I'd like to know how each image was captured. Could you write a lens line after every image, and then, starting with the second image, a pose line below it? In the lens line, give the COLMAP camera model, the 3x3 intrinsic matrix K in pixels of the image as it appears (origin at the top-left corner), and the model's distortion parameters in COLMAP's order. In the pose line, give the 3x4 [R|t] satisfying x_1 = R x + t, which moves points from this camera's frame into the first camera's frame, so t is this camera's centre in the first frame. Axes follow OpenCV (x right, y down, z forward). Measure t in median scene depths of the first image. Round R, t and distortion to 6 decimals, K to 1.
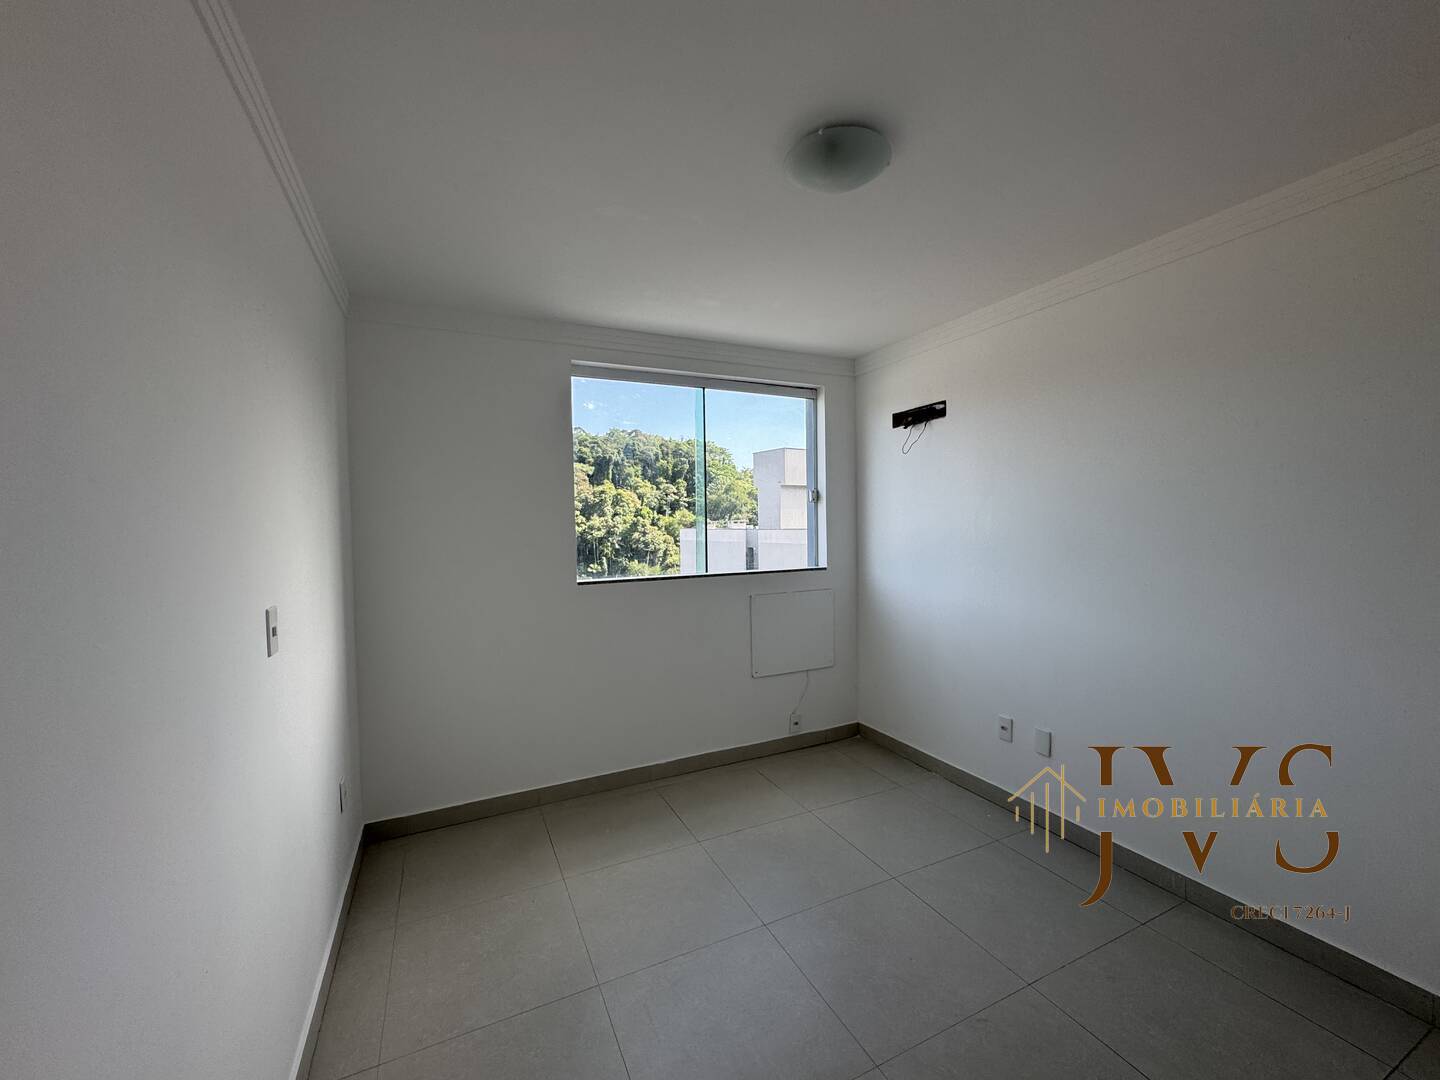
lens RADIAL K [[579.1, 0, 722.1], [0, 579.1, 538.5], [0, 0, 1]] dist [0.000518, 0.000066]
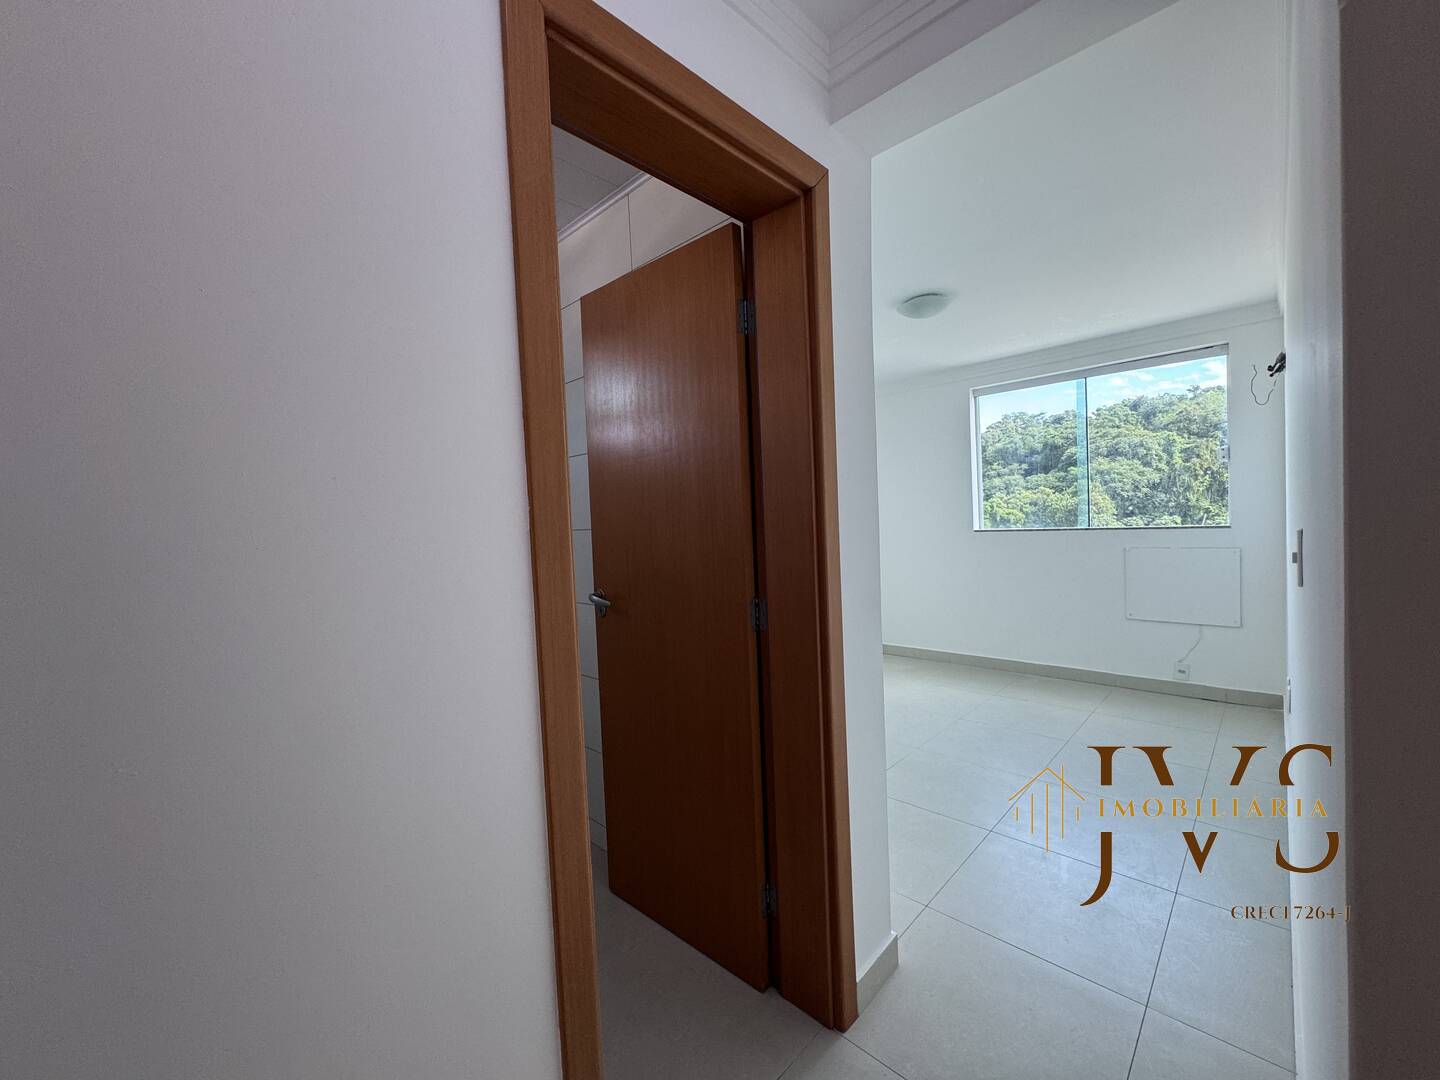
lens RADIAL K [[577.6, 0, 718.5], [0, 577.6, 539.3], [0, 0, 1]] dist [-0.000202, -0.000302]
pose [[0.347022, 0.035691, -0.937178, 0.959218], [0.008597, 0.999113, 0.041232, 0.029938], [0.937817, -0.022365, 0.346408, -0.189190]]
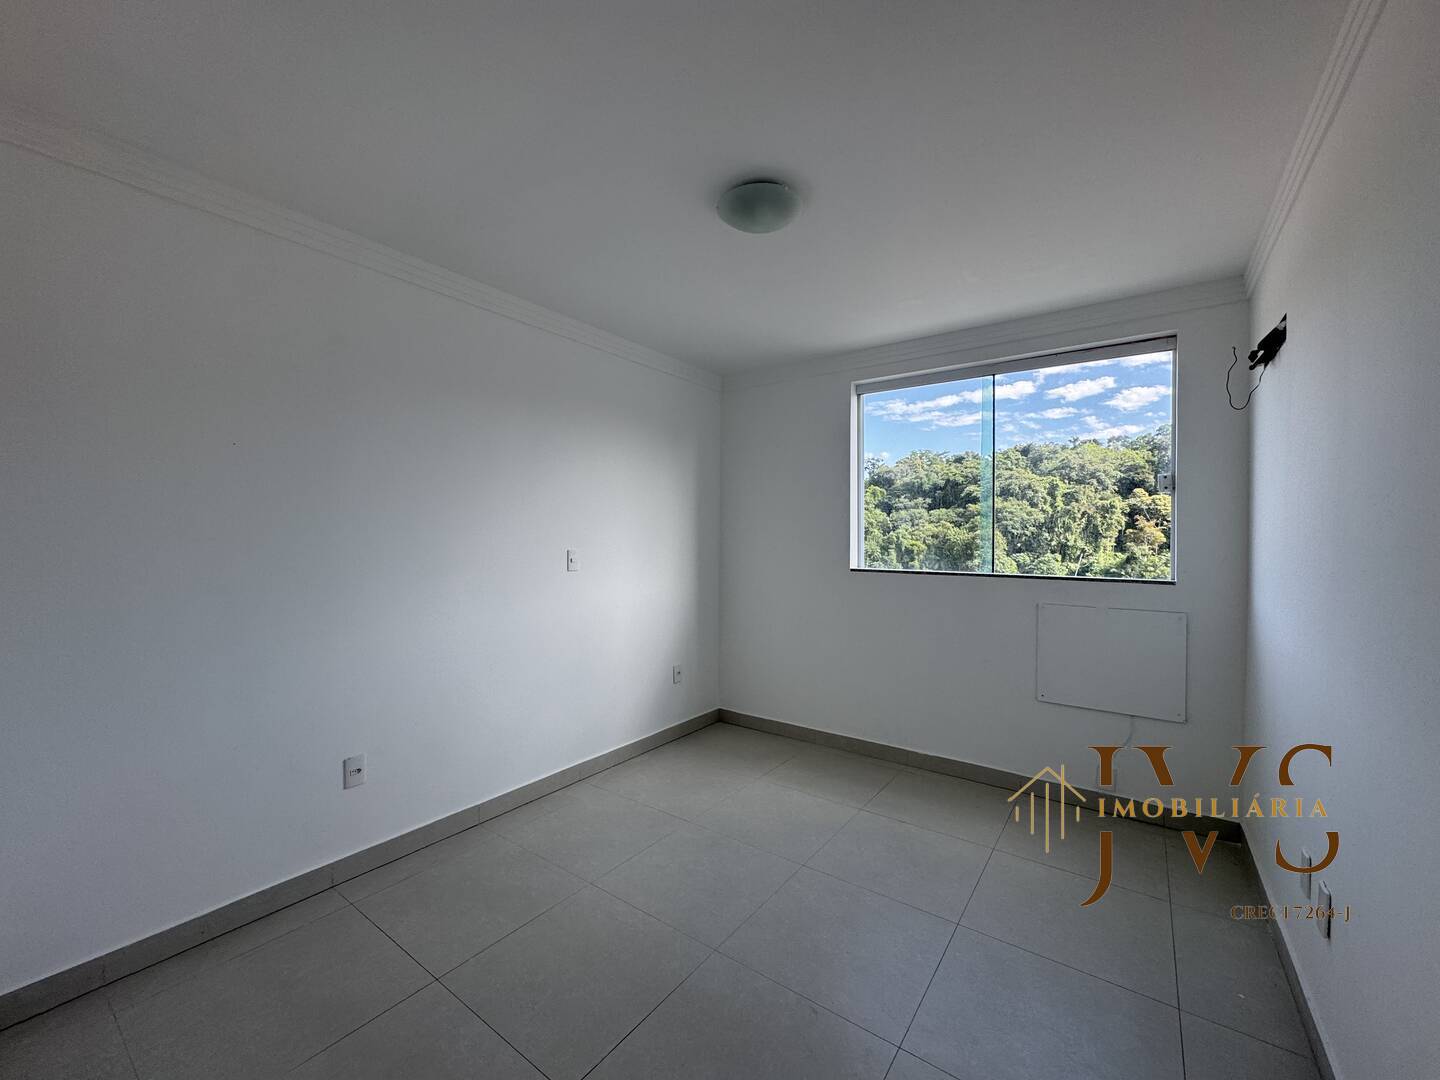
lens RADIAL K [[579.1, 0, 722.1], [0, 579.1, 538.5], [0, 0, 1]] dist [0.000518, 0.000066]
pose [[0.479291, 0.023259, -0.877348, 0.646659], [-0.041155, 0.999145, 0.004006, 0.020023], [0.876691, 0.034187, 0.479838, 0.196991]]
